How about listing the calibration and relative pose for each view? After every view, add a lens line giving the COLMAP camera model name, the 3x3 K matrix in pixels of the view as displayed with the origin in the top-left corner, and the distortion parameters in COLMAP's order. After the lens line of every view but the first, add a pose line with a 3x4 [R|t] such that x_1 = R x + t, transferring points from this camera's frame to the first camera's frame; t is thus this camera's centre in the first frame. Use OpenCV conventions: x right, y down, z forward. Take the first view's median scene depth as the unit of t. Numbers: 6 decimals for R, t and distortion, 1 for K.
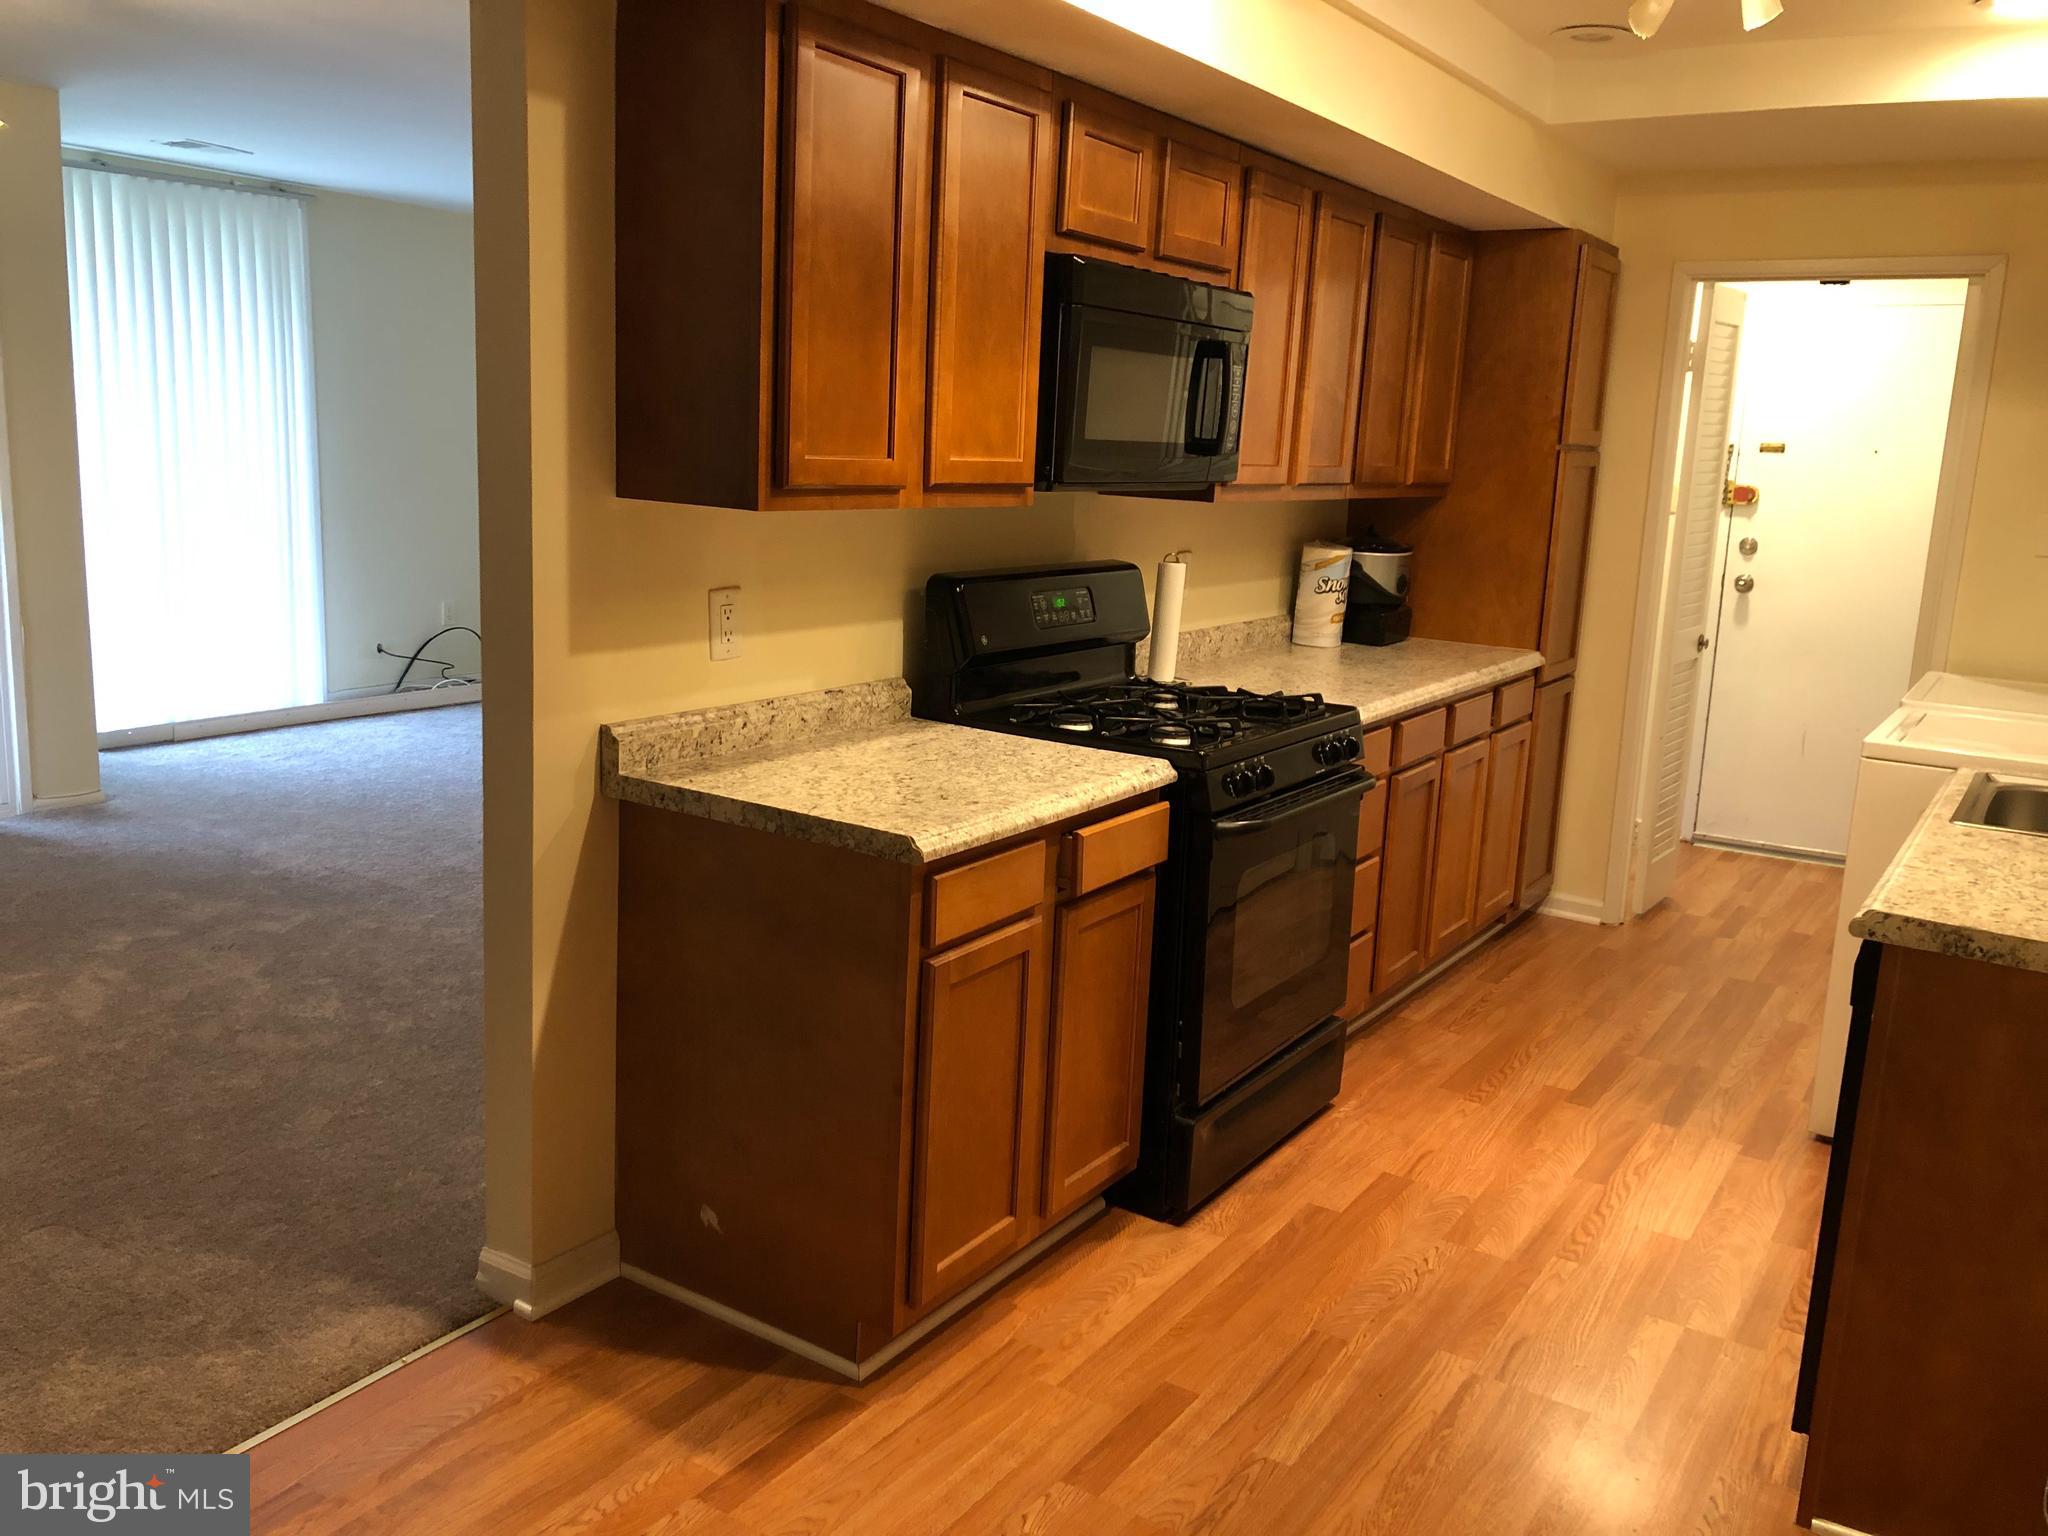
lens RADIAL K [[1670.1, 0, 1022.3], [0, 1670.1, 816.2], [0, 0, 1]] dist [0.092324, -0.185674]
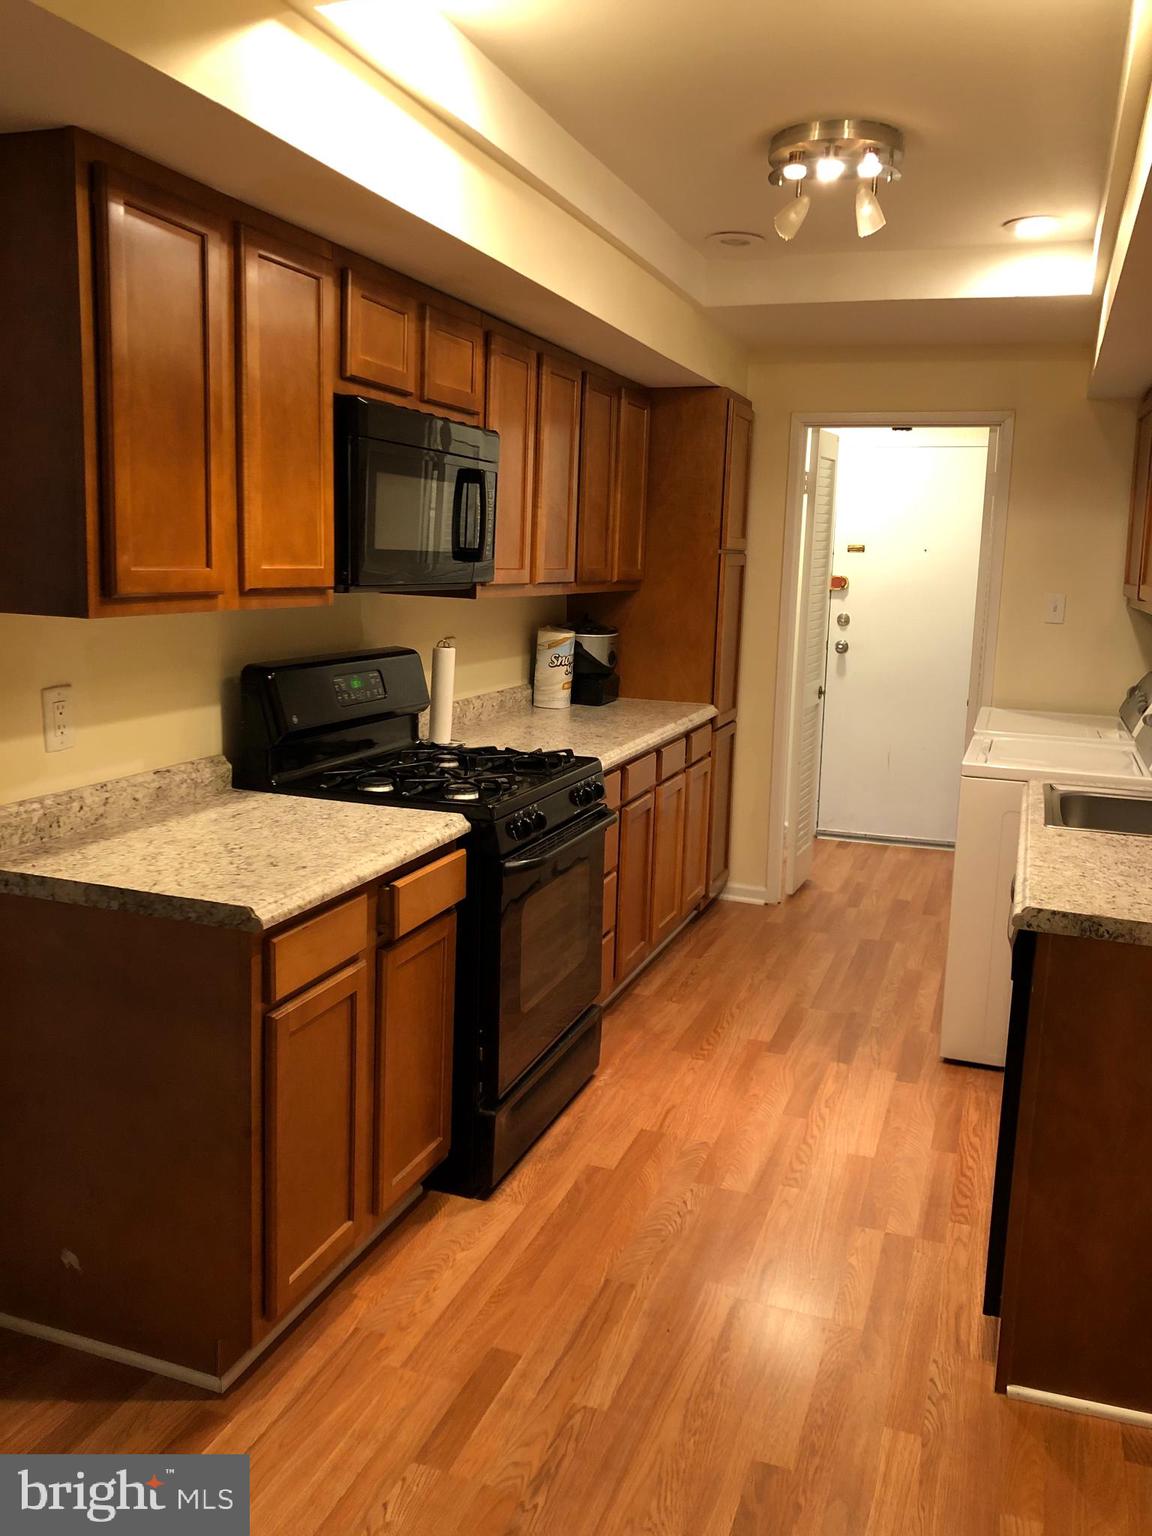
lens RADIAL K [[1258.8, 0, 579.5], [0, 1258.8, 775.9], [0, 0, 1]] dist [0.018792, -0.011051]
pose [[0.974004, -0.053549, 0.220108, -0.022846], [0.062313, 0.997509, -0.033061, -0.022700], [-0.217790, 0.045917, 0.974915, 0.093738]]
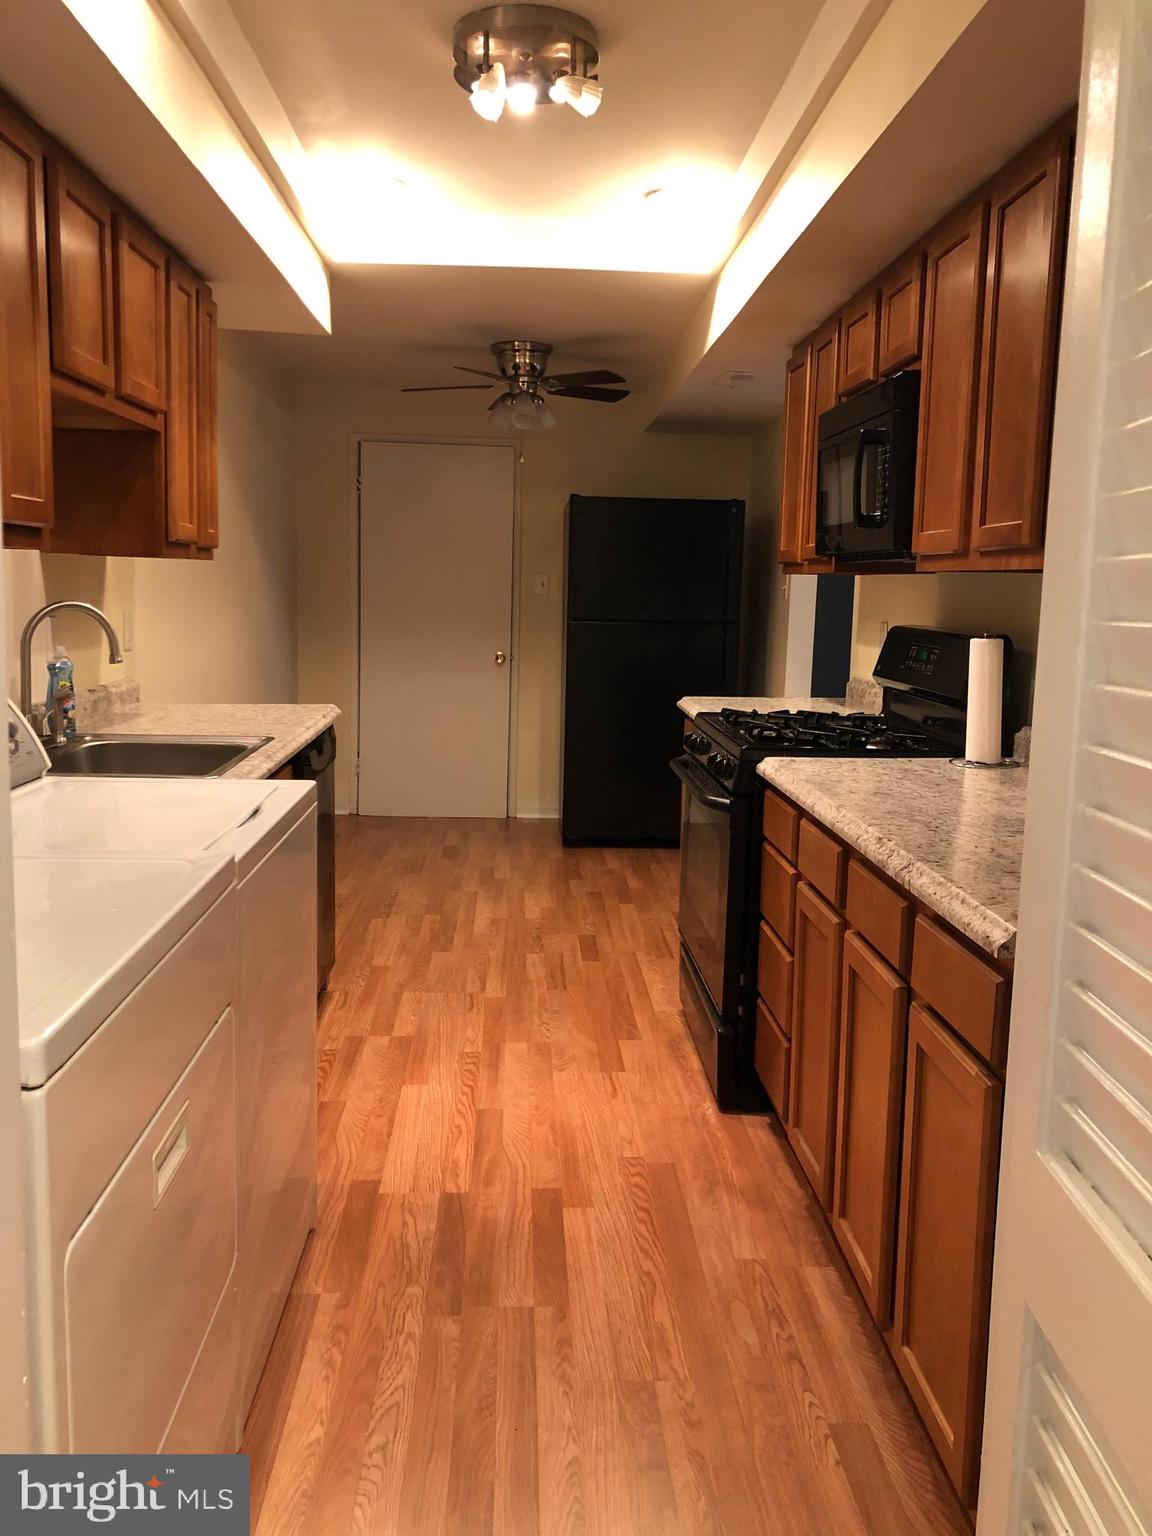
lens RADIAL K [[1269.0, 0, 573.3], [0, 1269.0, 744.2], [0, 0, 1]] dist [0.009392, 0.003507]
pose [[-0.816282, 0.005641, -0.577626, 0.865470], [-0.192616, 0.940067, 0.281379, -0.310161], [0.544594, 0.340944, -0.766273, 1.756816]]
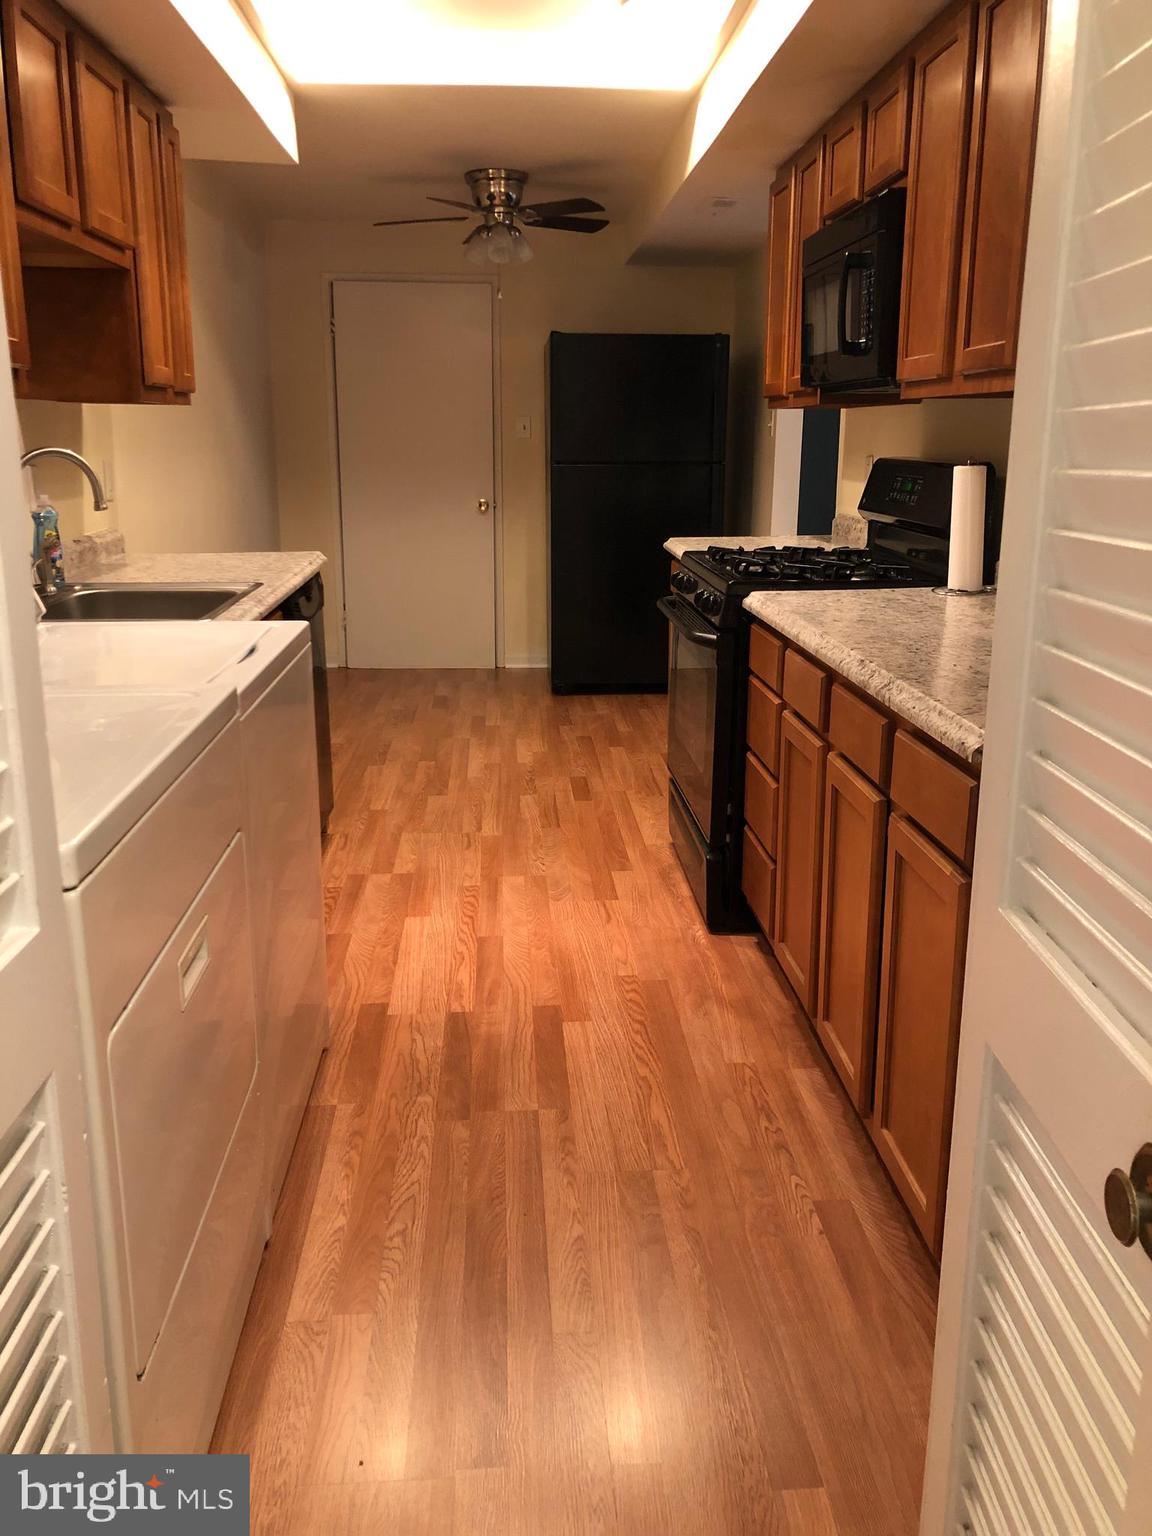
lens RADIAL K [[1264.2, 0, 576.3], [0, 1264.2, 745.5], [0, 0, 1]] dist [0.046180, -0.059518]
pose [[-0.808086, 0.092838, -0.581702, 0.876628], [-0.173808, 0.905961, 0.386039, -0.303437], [0.562839, 0.413057, -0.715958, 1.772809]]
